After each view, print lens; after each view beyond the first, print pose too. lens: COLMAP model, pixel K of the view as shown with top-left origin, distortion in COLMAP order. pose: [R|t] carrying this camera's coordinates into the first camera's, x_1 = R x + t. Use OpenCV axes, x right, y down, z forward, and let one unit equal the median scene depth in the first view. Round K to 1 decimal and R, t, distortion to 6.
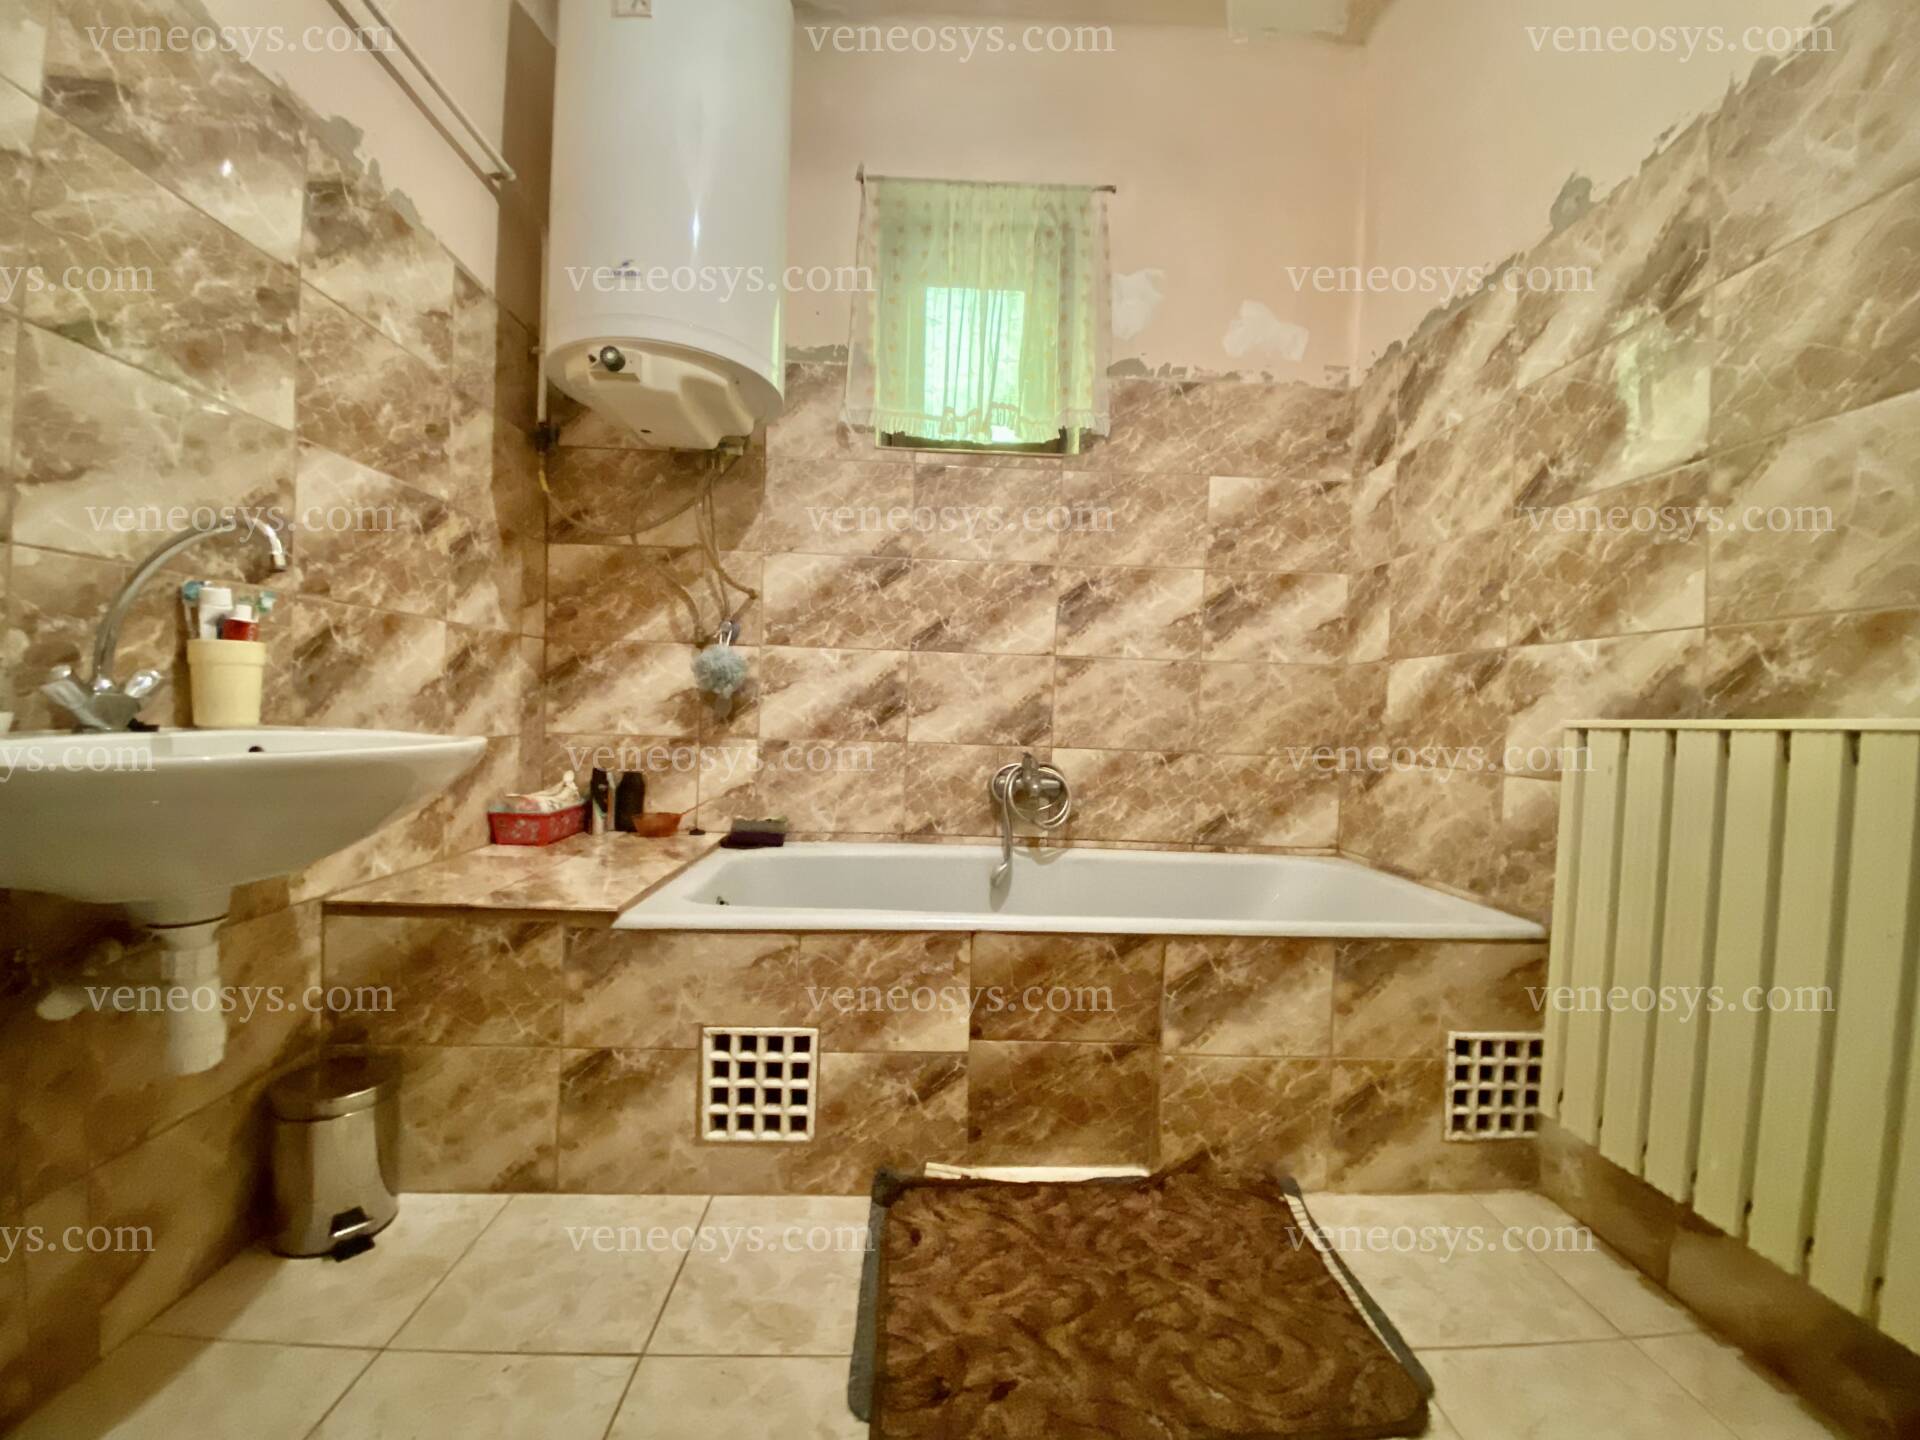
lens RADIAL K [[777.7, 0, 967.3], [0, 777.7, 711.7], [0, 0, 1]] dist [0.051434, -0.037750]
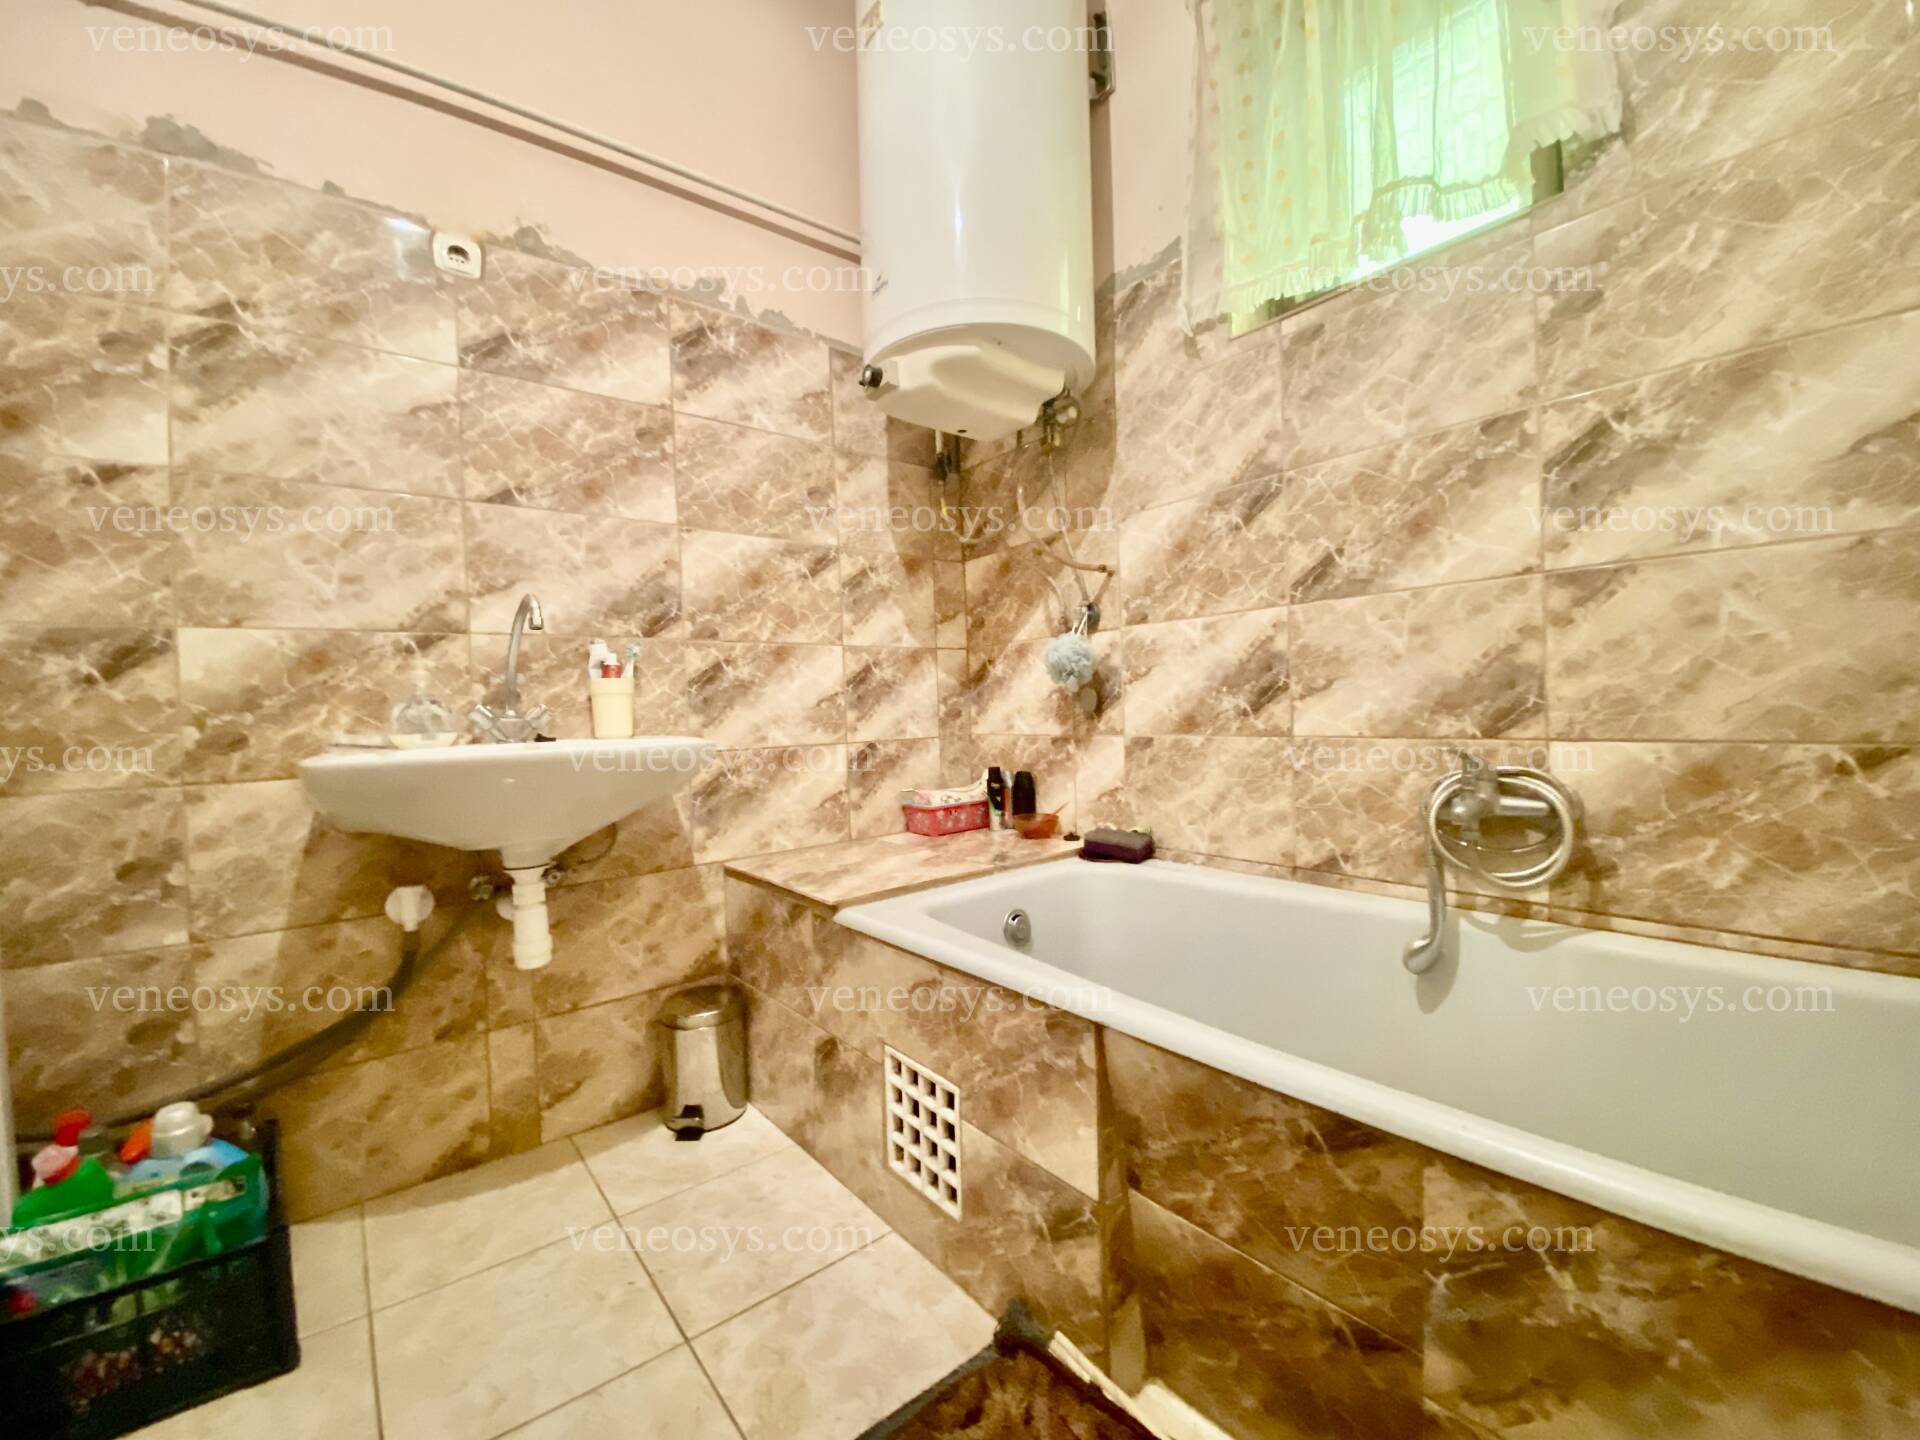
lens RADIAL K [[781.6, 0, 962.9], [0, 781.6, 719.0], [0, 0, 1]] dist [0.024636, -0.019774]
pose [[0.586725, -0.041211, -0.808737, 0.340433], [0.049327, 0.998668, -0.015104, 0.021014], [0.808282, -0.031031, 0.587977, 0.367820]]
